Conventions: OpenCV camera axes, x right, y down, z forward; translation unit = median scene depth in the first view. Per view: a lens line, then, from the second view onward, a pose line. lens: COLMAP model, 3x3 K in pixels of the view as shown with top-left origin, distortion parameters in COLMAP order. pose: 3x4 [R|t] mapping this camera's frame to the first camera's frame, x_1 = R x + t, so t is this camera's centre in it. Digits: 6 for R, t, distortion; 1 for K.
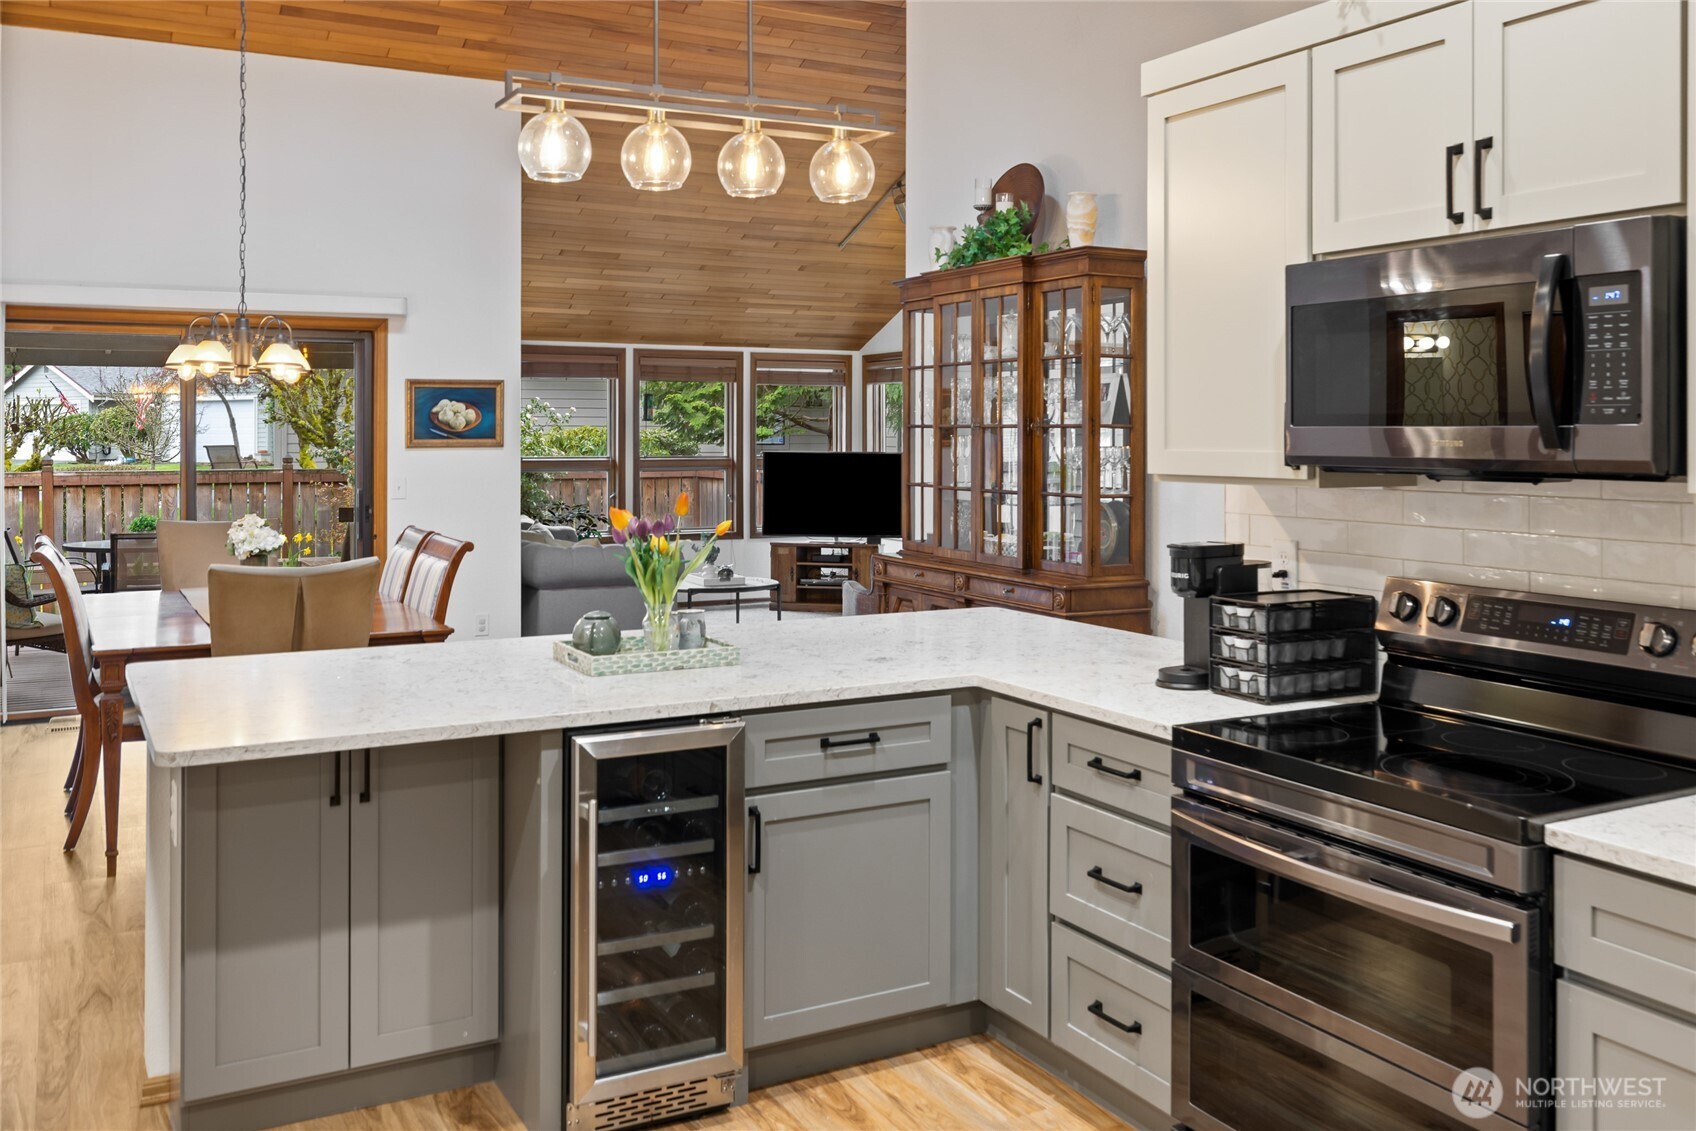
lens RADIAL K [[1451.3, 0, 839.9], [0, 1451.3, 432.0], [0, 0, 1]] dist [-0.005086, 0.022786]
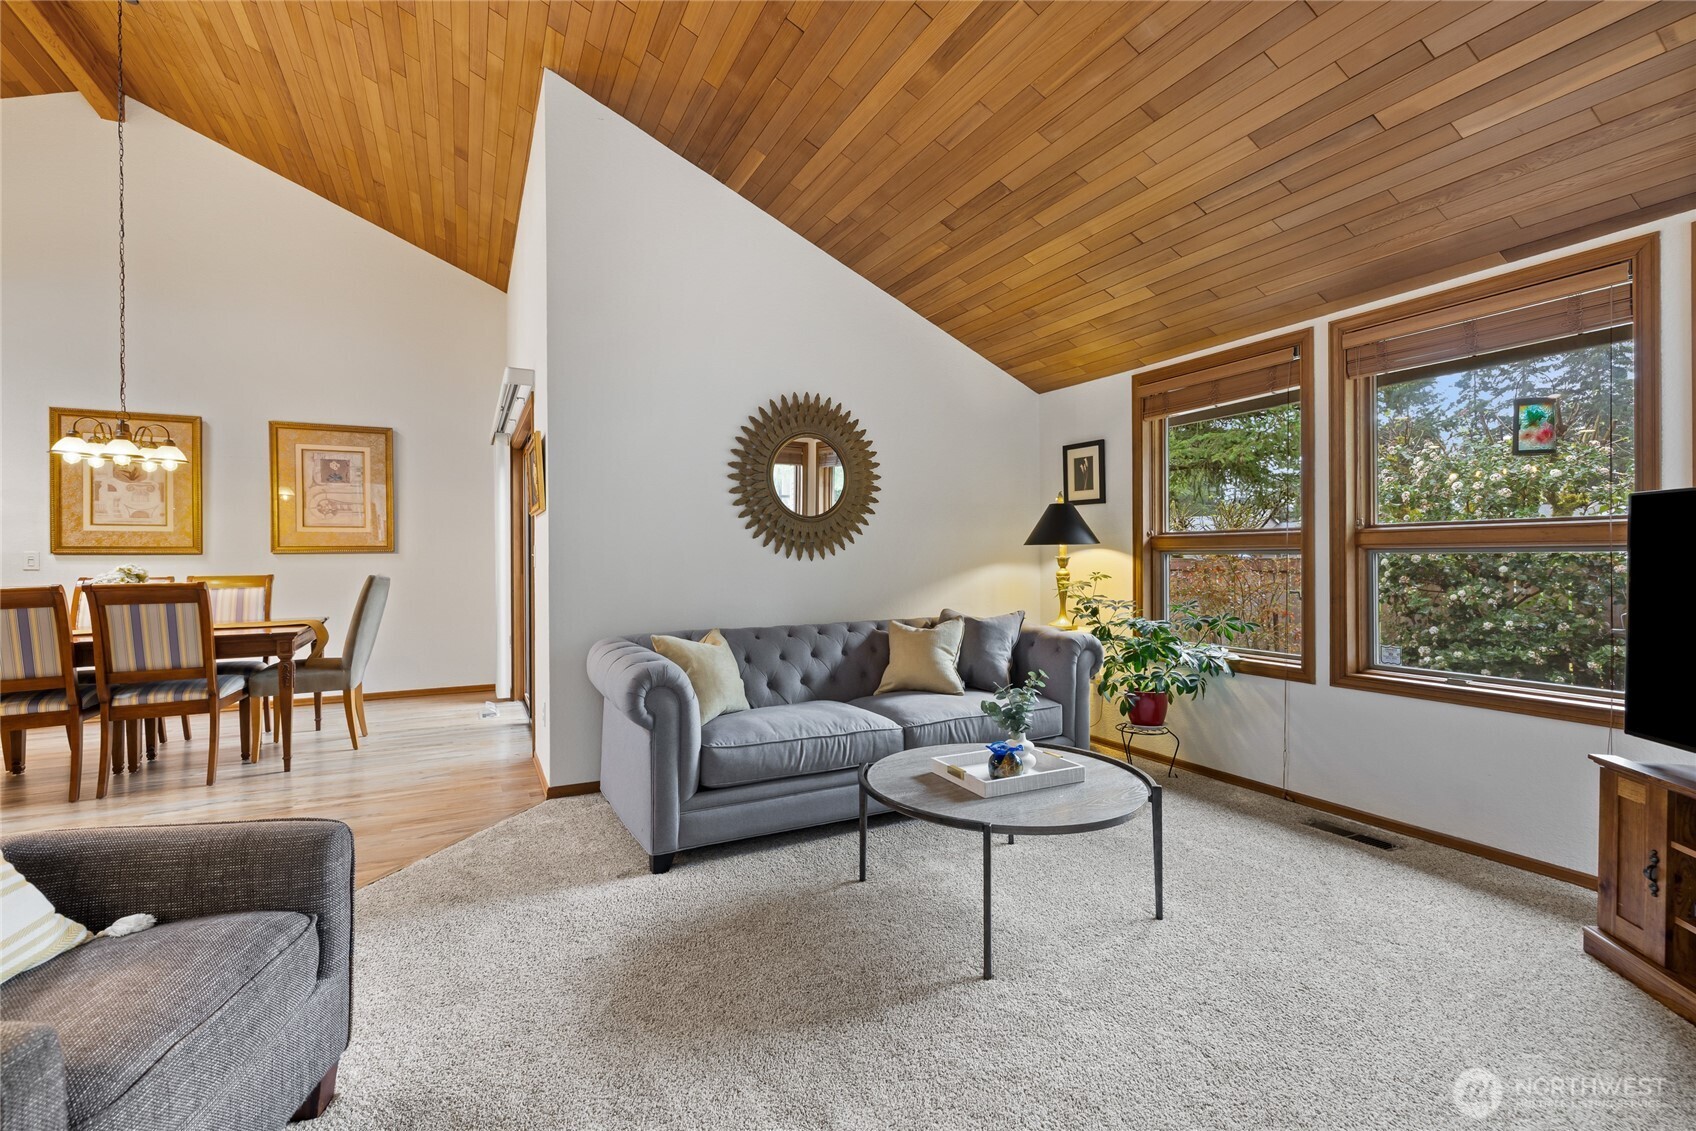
lens RADIAL K [[721.5, 0, 822.1], [0, 721.5, 564.1], [0, 0, 1]] dist [0.002067, -0.000324]
pose [[-0.036444, 0.009614, -0.999289, 0.261775], [0.008334, 0.999922, 0.009316, 0.054290], [0.999301, -0.007988, -0.036521, 1.640661]]
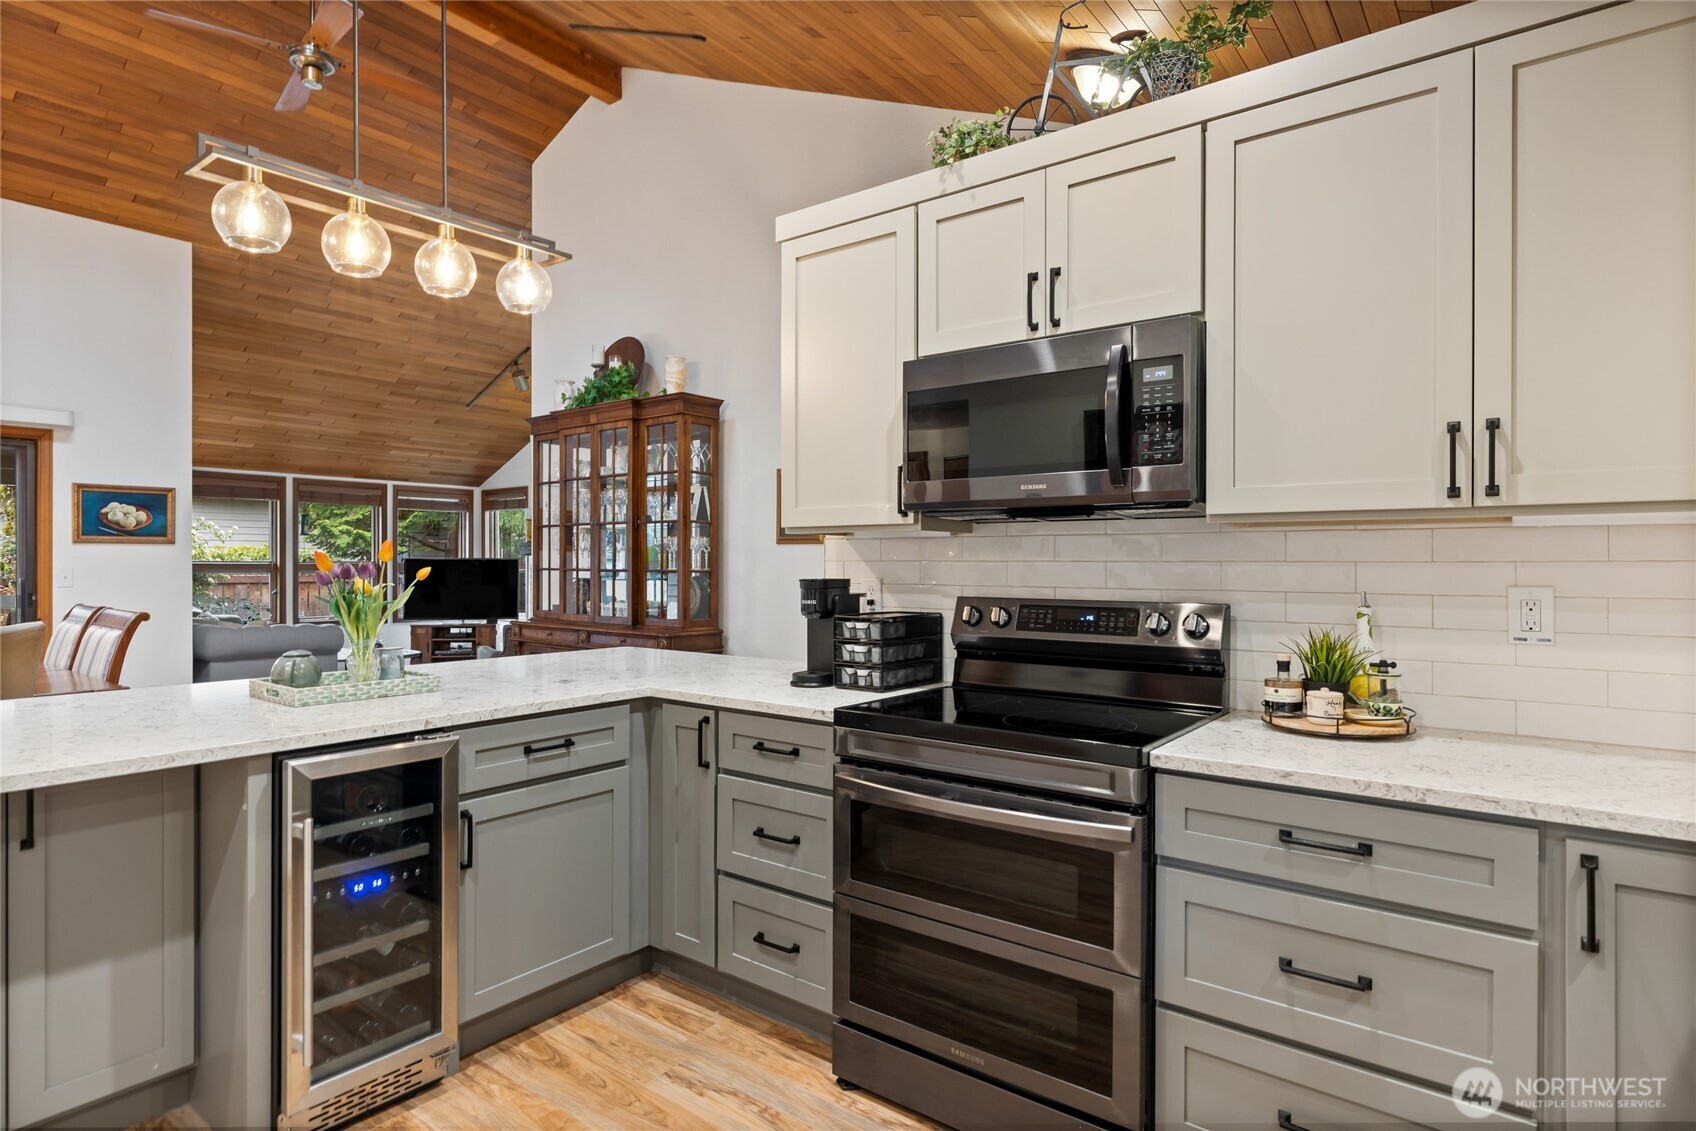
lens RADIAL K [[909.6, 0, 843.7], [0, 909.6, 566.5], [0, 0, 1]] dist [-0.002013, 0.000386]
pose [[0.915079, -0.001173, 0.403273, -0.039837], [-0.000940, 0.999987, 0.005041, 0.034121], [-0.403274, -0.004992, 0.915066, 0.123561]]
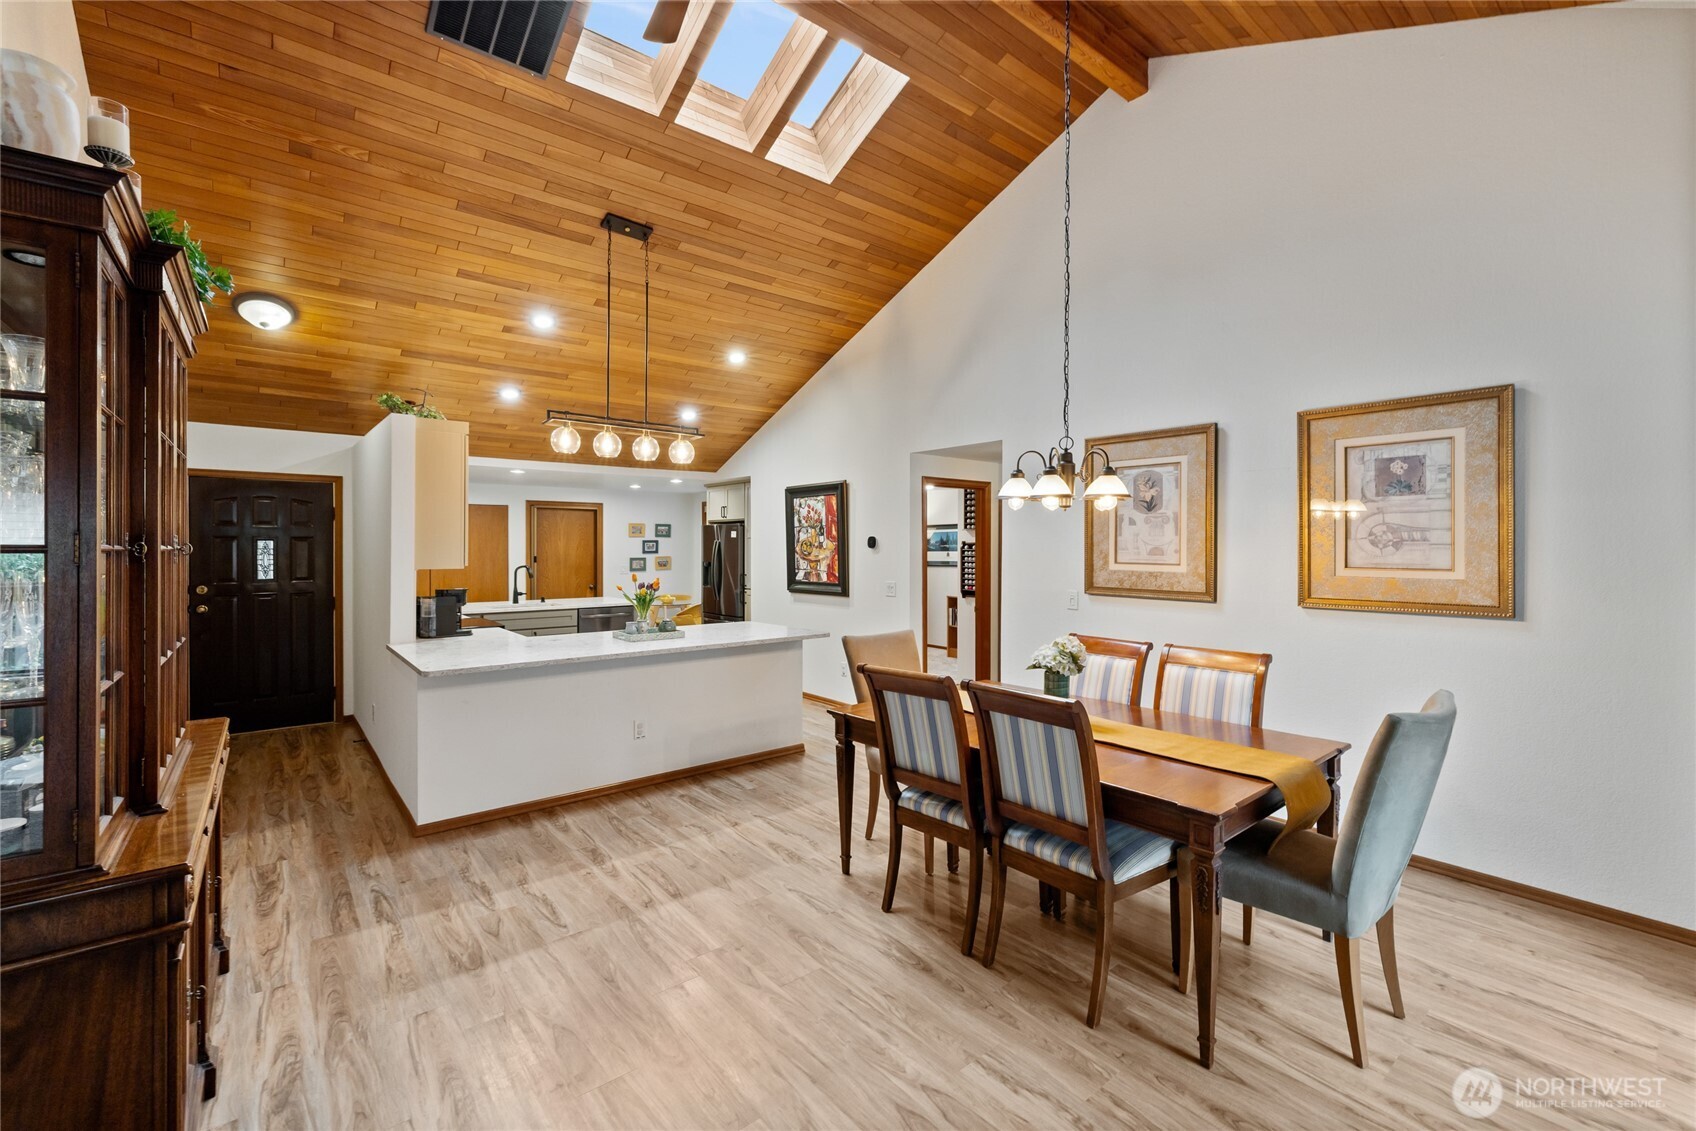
lens RADIAL K [[721.5, 0, 827.7], [0, 721.5, 542.7], [0, 0, 1]] dist [0.002067, -0.000324]
pose [[-0.985138, -0.007173, -0.171615, -0.135410], [-0.006074, 0.999958, -0.006931, -0.007059], [0.171658, -0.005785, -0.985140, 1.443898]]
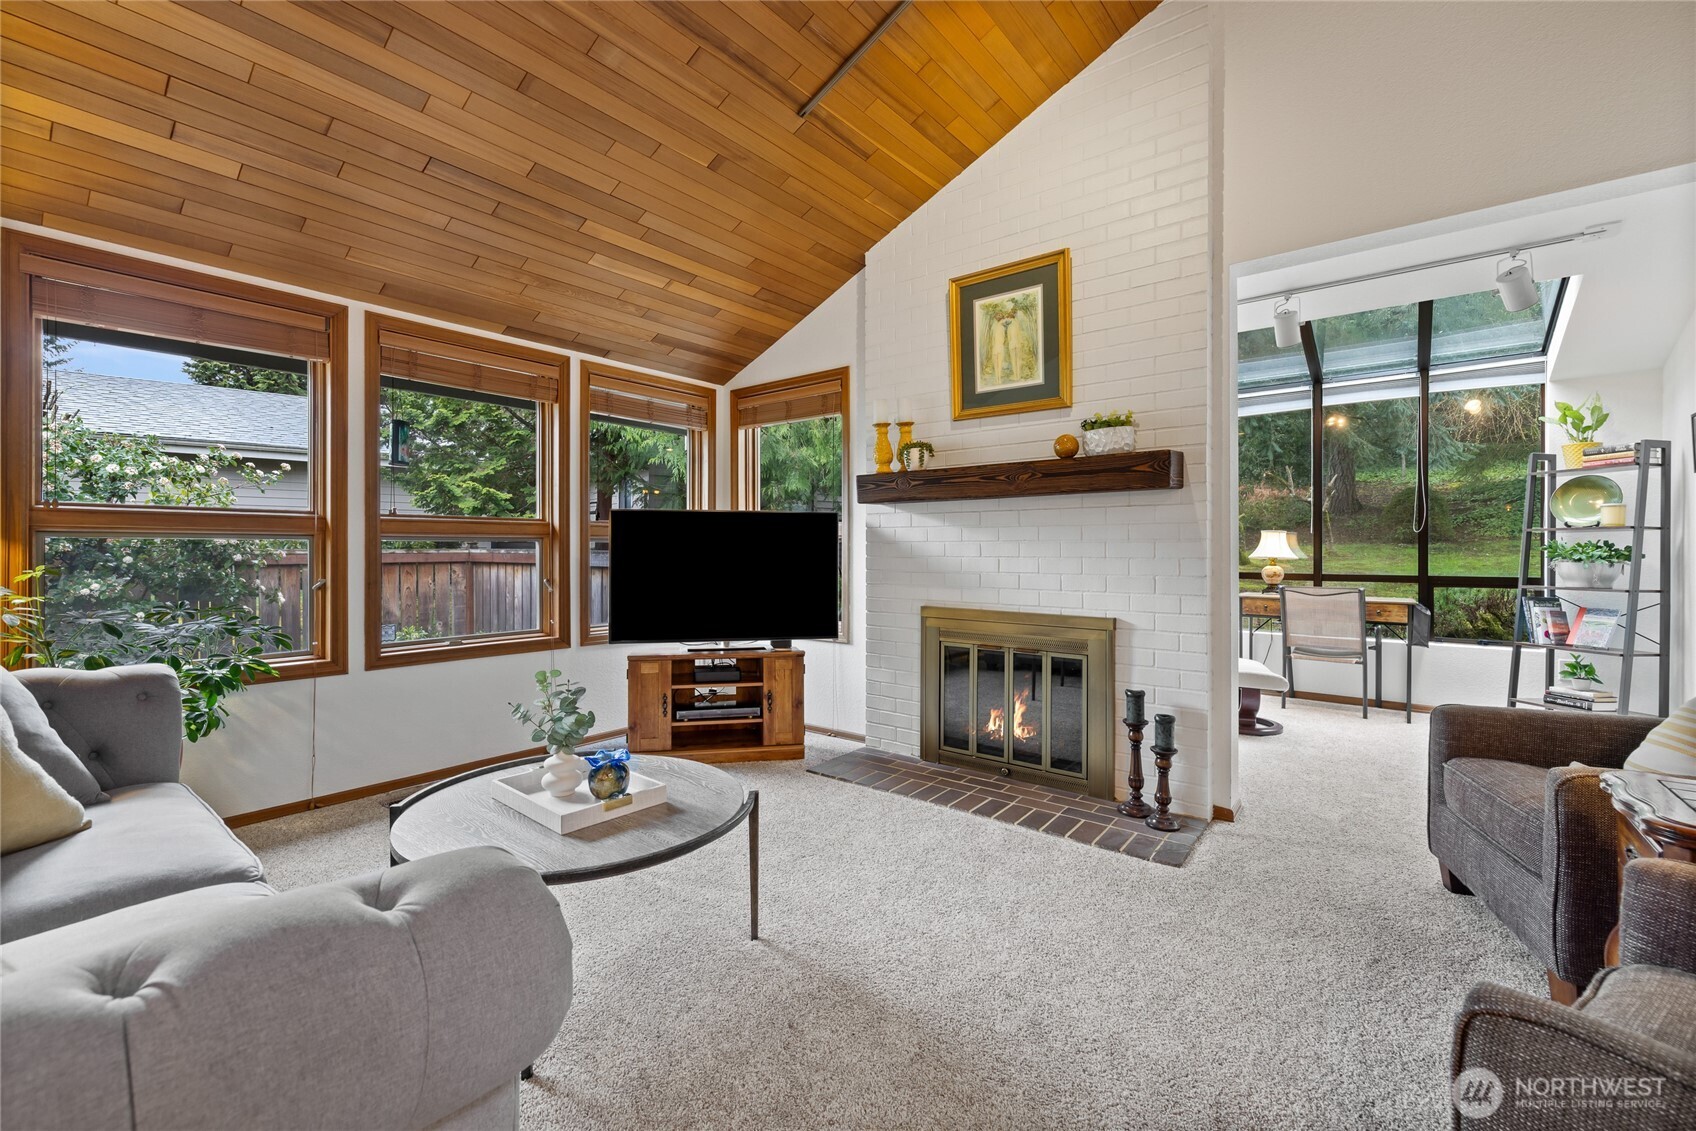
lens RADIAL K [[721.5, 0, 824.5], [0, 721.5, 552.2], [0, 0, 1]] dist [0.002067, -0.000324]
pose [[0.928006, -0.003138, 0.372553, -0.167910], [0.000212, 0.999969, 0.007894, 0.059627], [-0.372566, -0.007247, 0.927977, 1.369830]]
